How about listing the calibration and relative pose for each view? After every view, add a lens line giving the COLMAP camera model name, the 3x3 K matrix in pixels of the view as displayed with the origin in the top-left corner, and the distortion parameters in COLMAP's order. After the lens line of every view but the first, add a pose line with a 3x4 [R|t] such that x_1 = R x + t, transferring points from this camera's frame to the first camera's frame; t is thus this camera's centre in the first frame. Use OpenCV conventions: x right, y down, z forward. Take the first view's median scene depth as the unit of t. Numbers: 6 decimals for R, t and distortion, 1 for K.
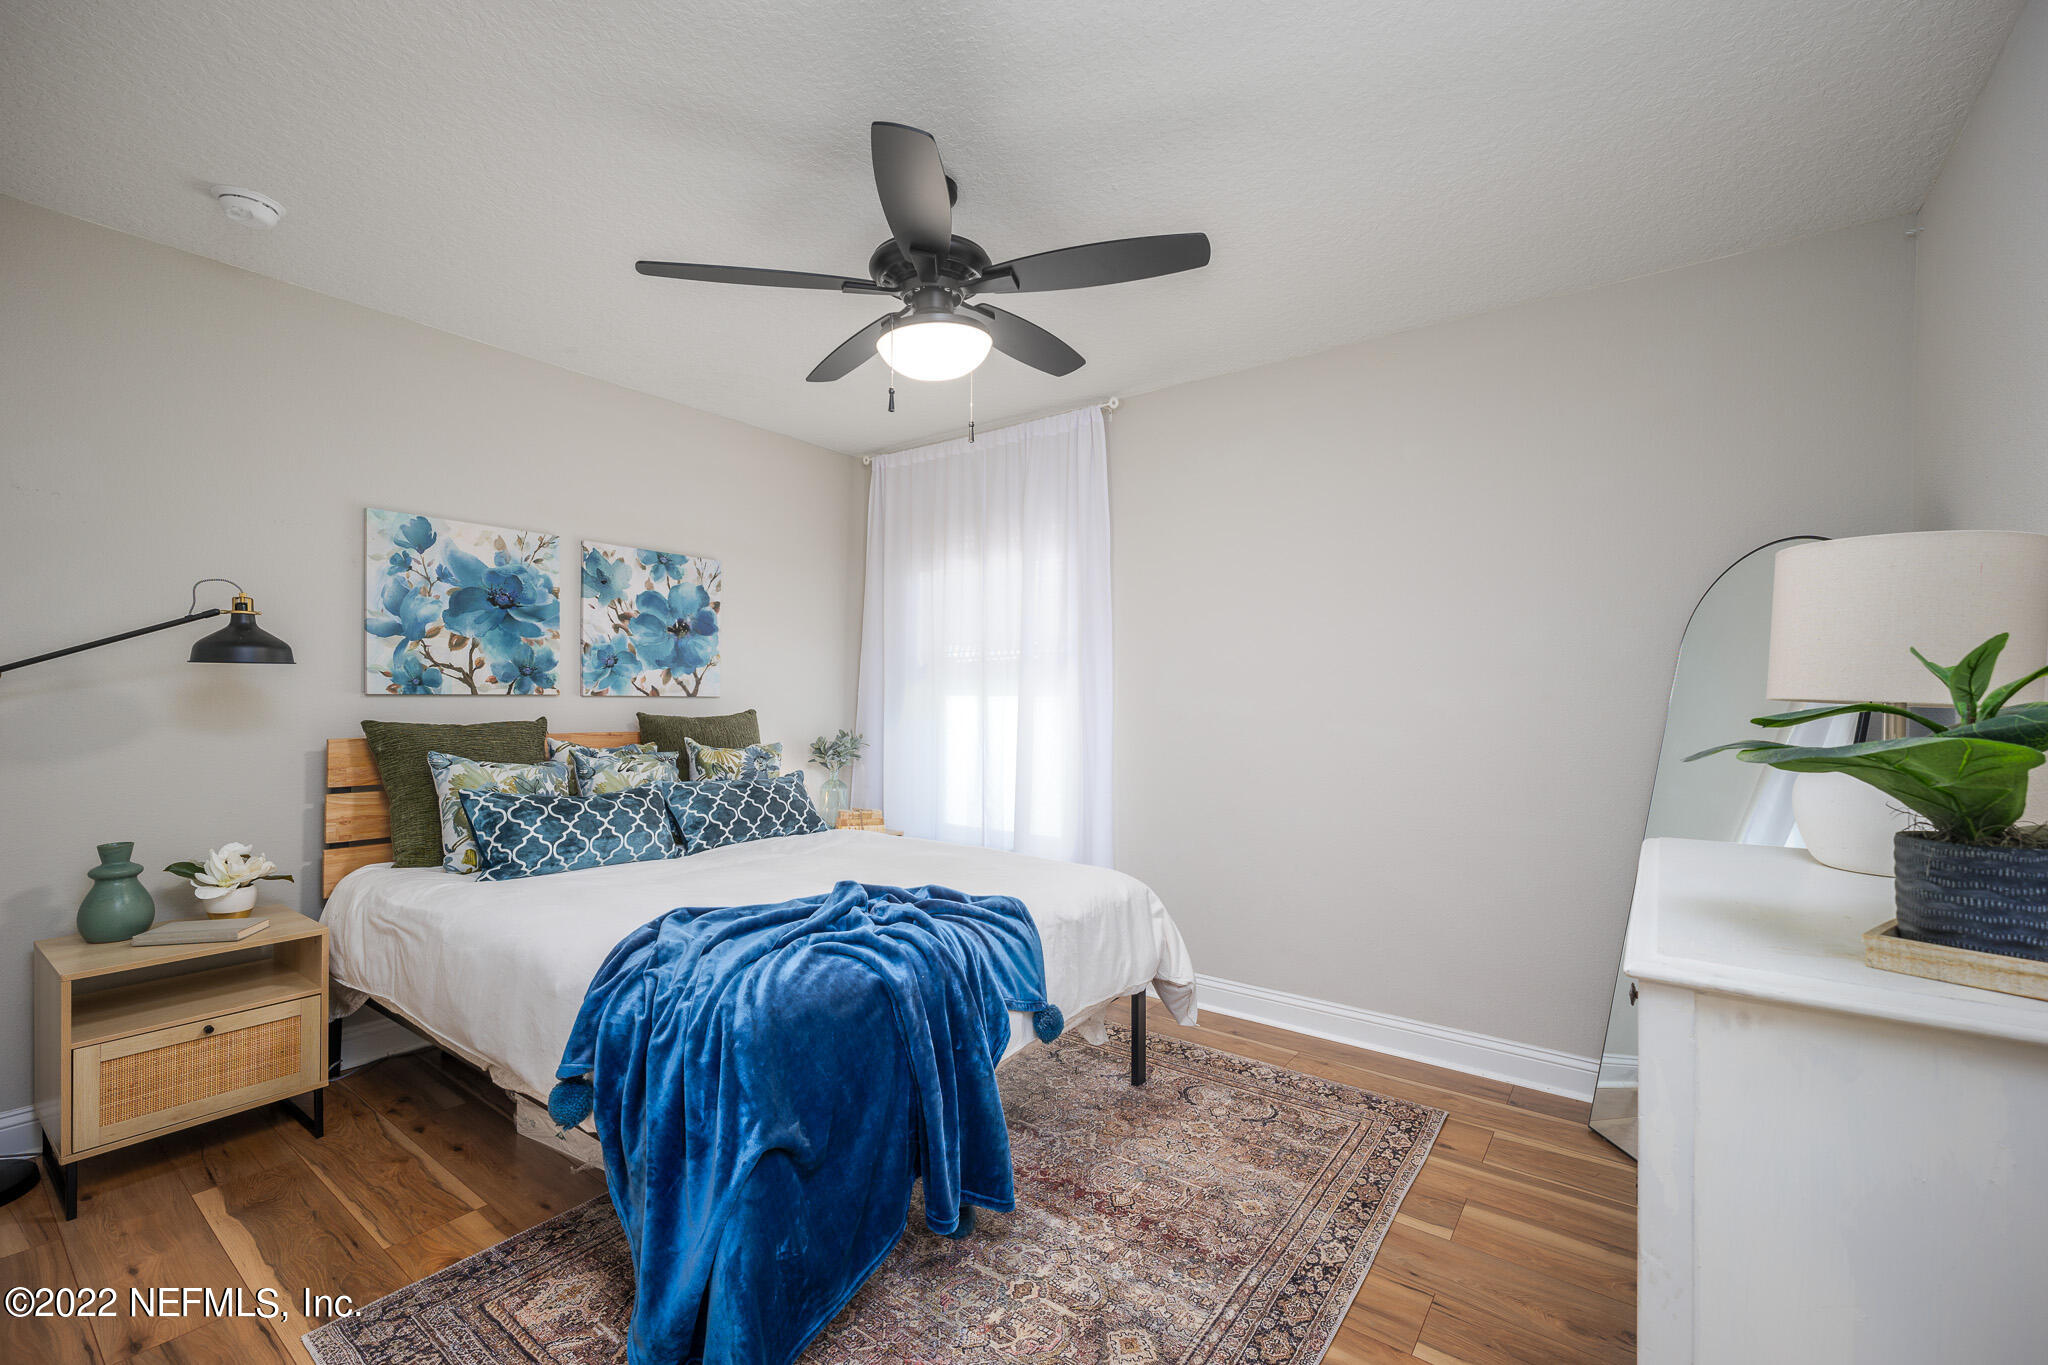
lens RADIAL K [[837.3, 0, 1016.8], [0, 837.3, 694.1], [0, 0, 1]] dist [0.001866, 0.000331]
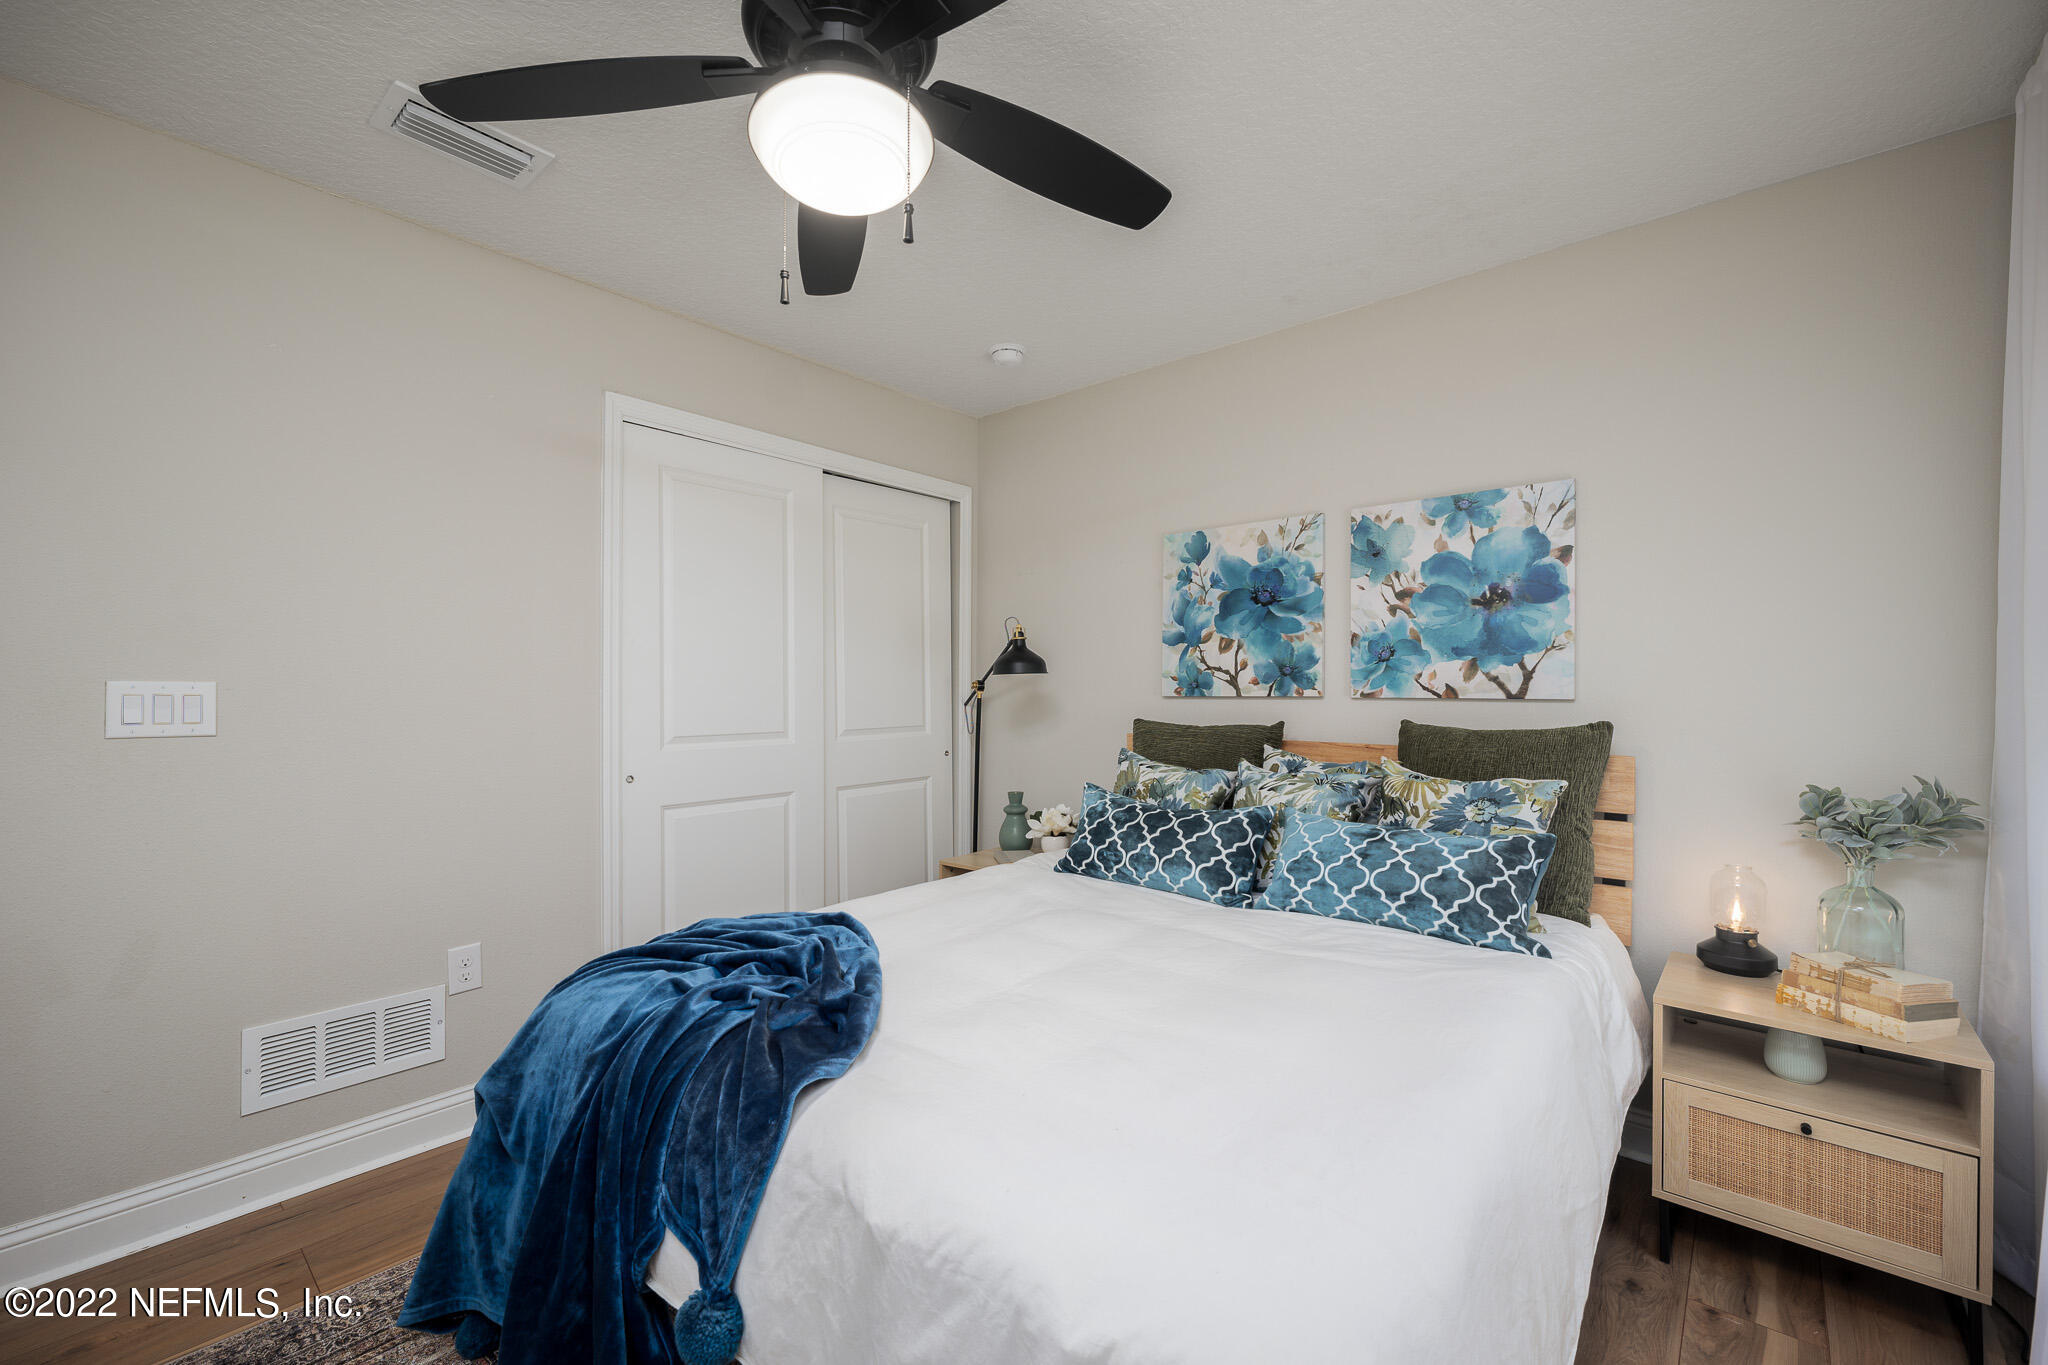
lens RADIAL K [[837.3, 0, 1018.6], [0, 837.3, 684.5], [0, 0, 1]] dist [0.001866, 0.000331]
pose [[-0.055493, -0.020702, -0.998244, 0.333957], [-0.000973, 0.999786, -0.020680, 0.006479], [0.998459, -0.000177, -0.055501, 0.747995]]
